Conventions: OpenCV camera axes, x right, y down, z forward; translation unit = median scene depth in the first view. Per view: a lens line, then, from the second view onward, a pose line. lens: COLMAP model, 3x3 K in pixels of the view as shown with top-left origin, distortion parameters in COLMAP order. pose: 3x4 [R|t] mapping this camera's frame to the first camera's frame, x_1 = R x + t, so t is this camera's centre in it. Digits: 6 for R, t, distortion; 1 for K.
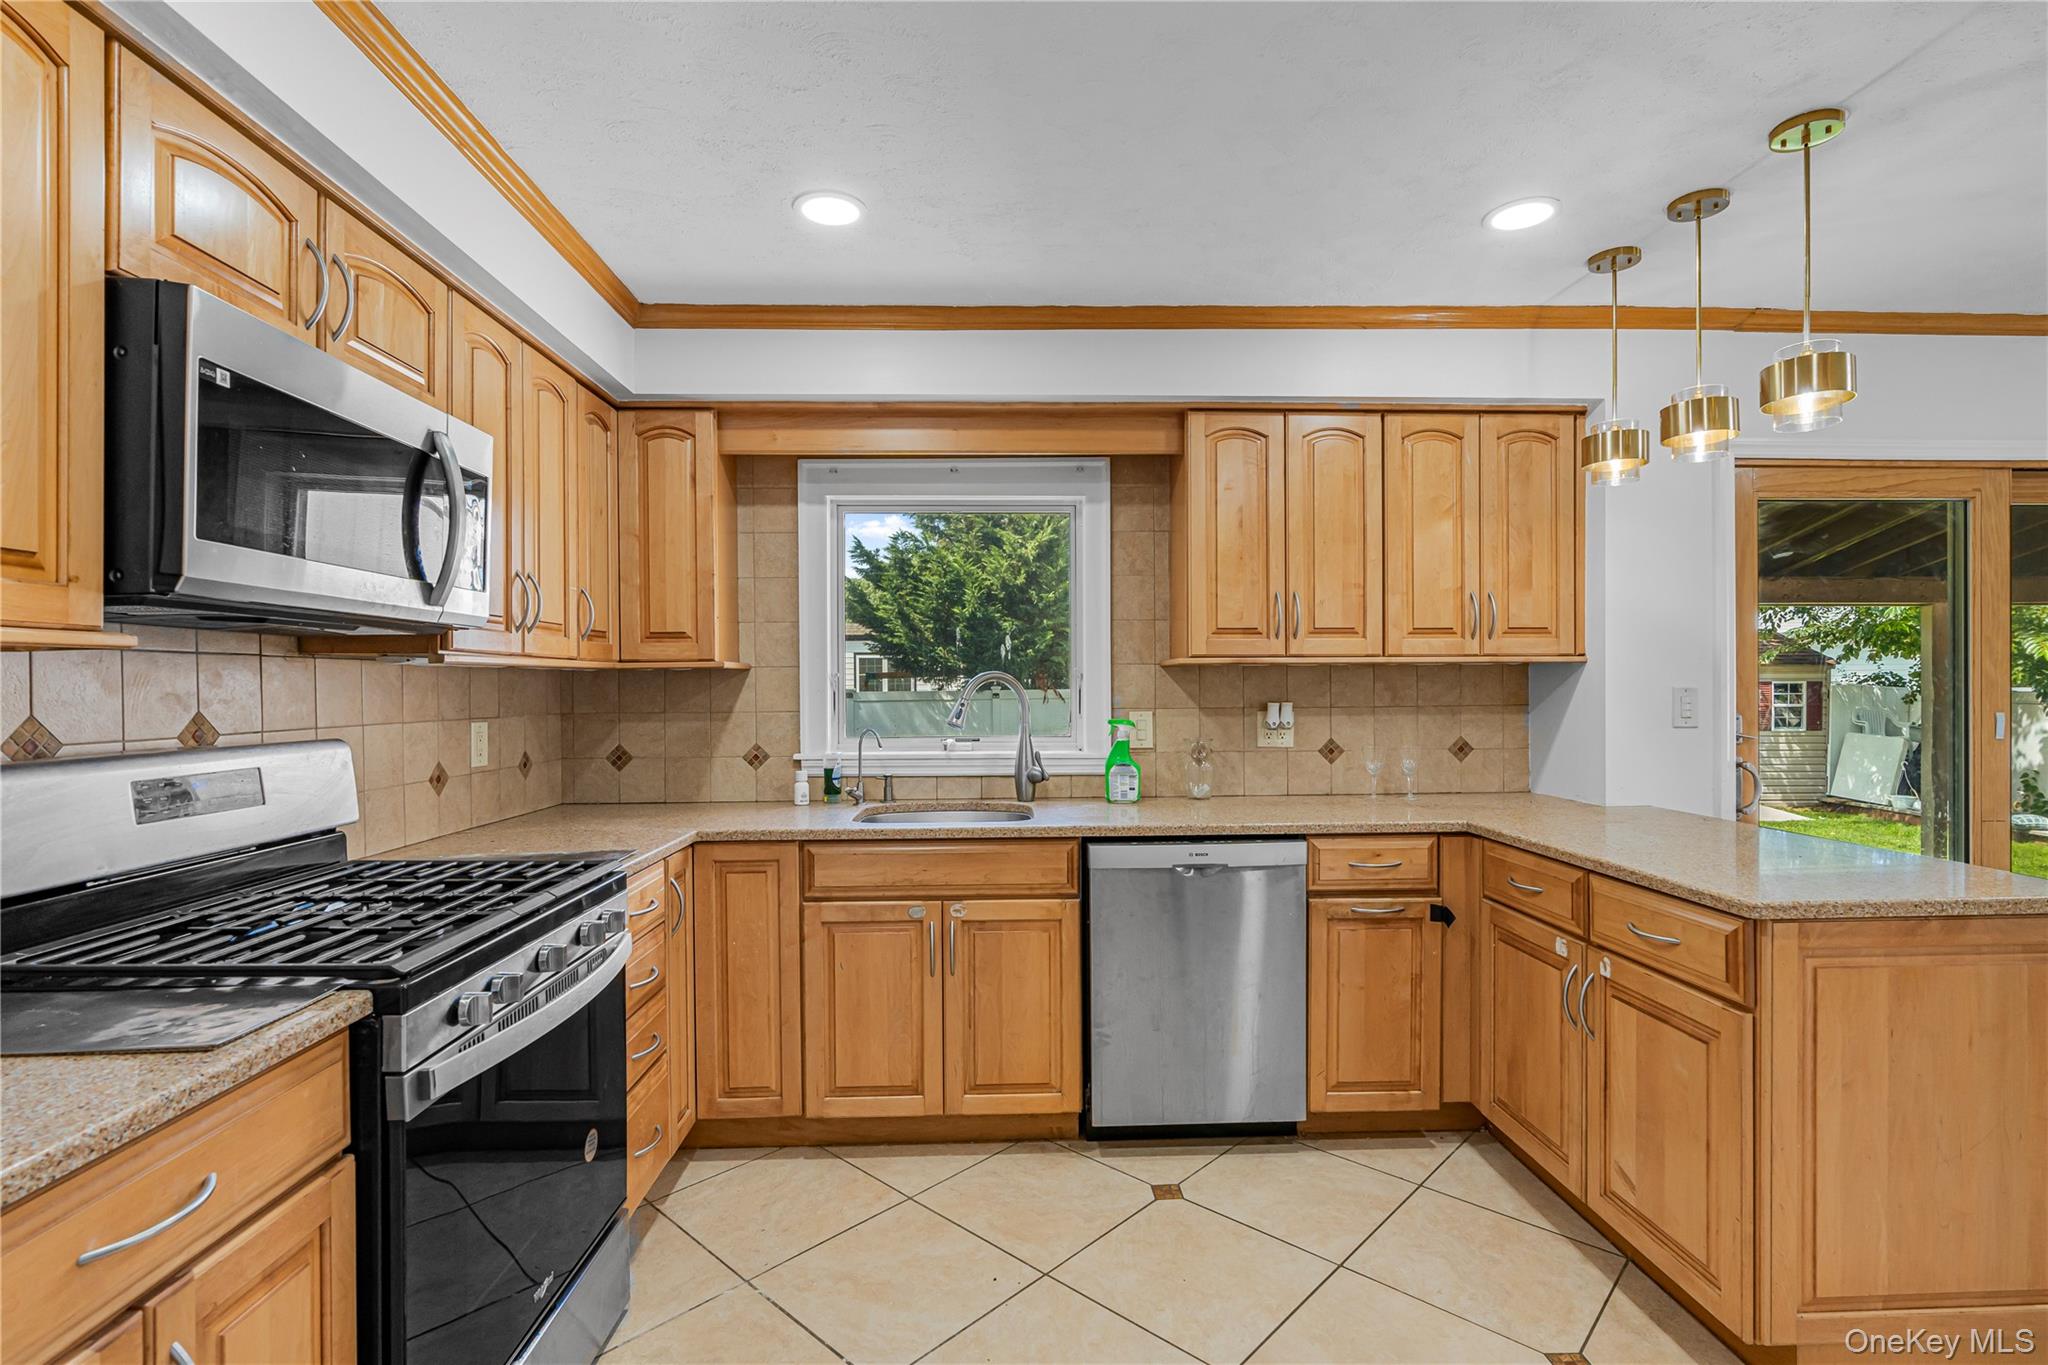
lens RADIAL K [[960.9, 0, 1026.0], [0, 960.9, 678.1], [0, 0, 1]] dist [-0.001320, 0.000490]
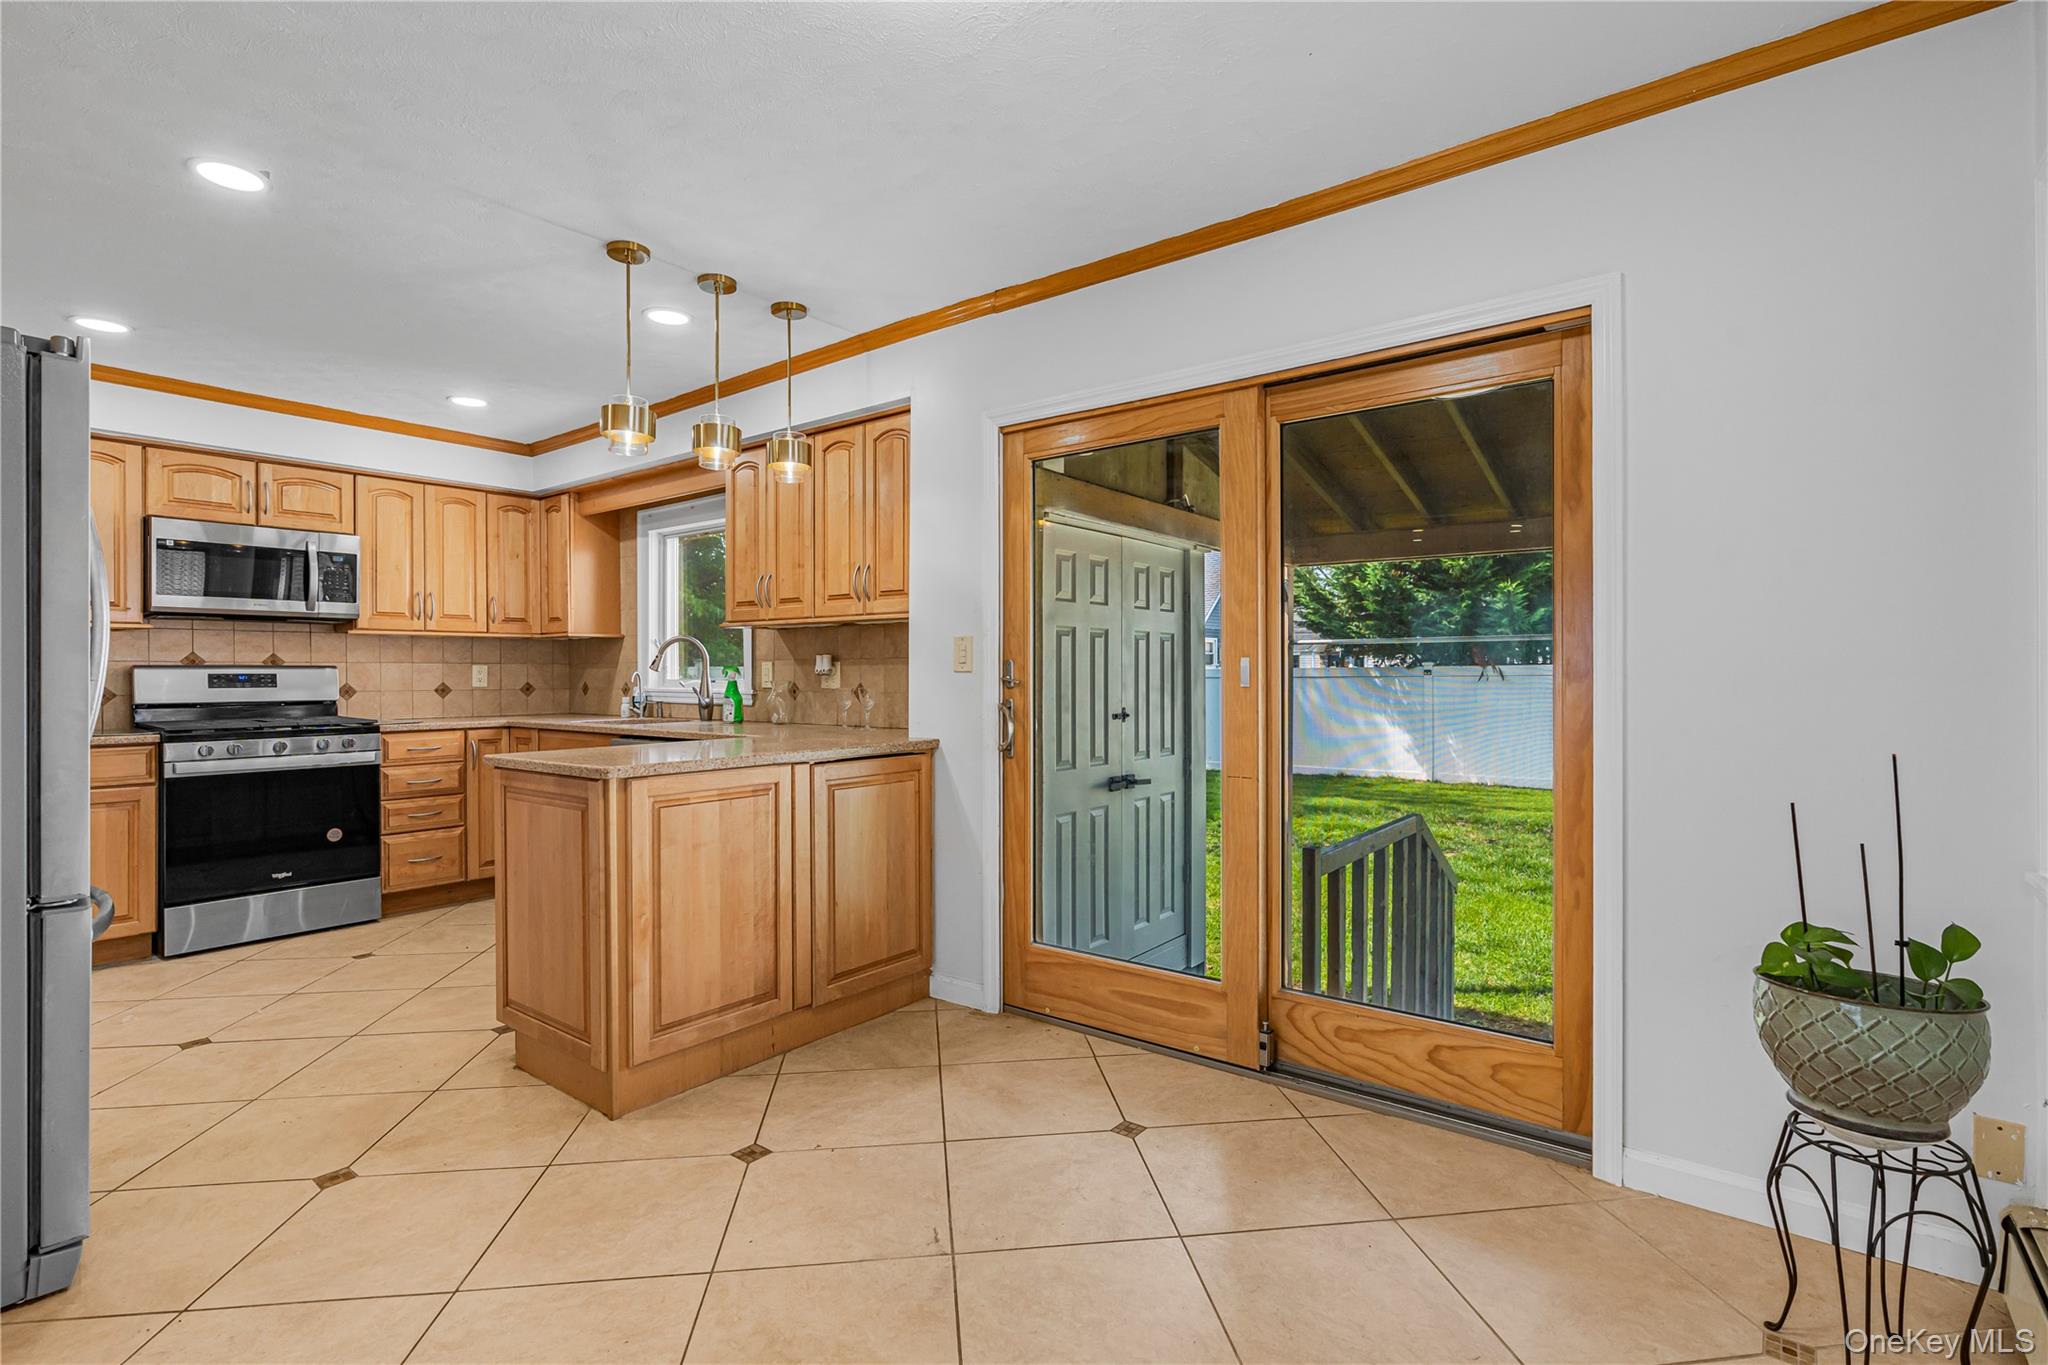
lens RADIAL K [[964.5, 0, 1023.5], [0, 964.5, 672.6], [0, 0, 1]] dist [0.002258, 0.000575]
pose [[0.764019, 0.003105, -0.645186, 1.454685], [0.004250, 0.999943, 0.009845, 0.041511], [0.645180, -0.010264, 0.763962, 0.162151]]
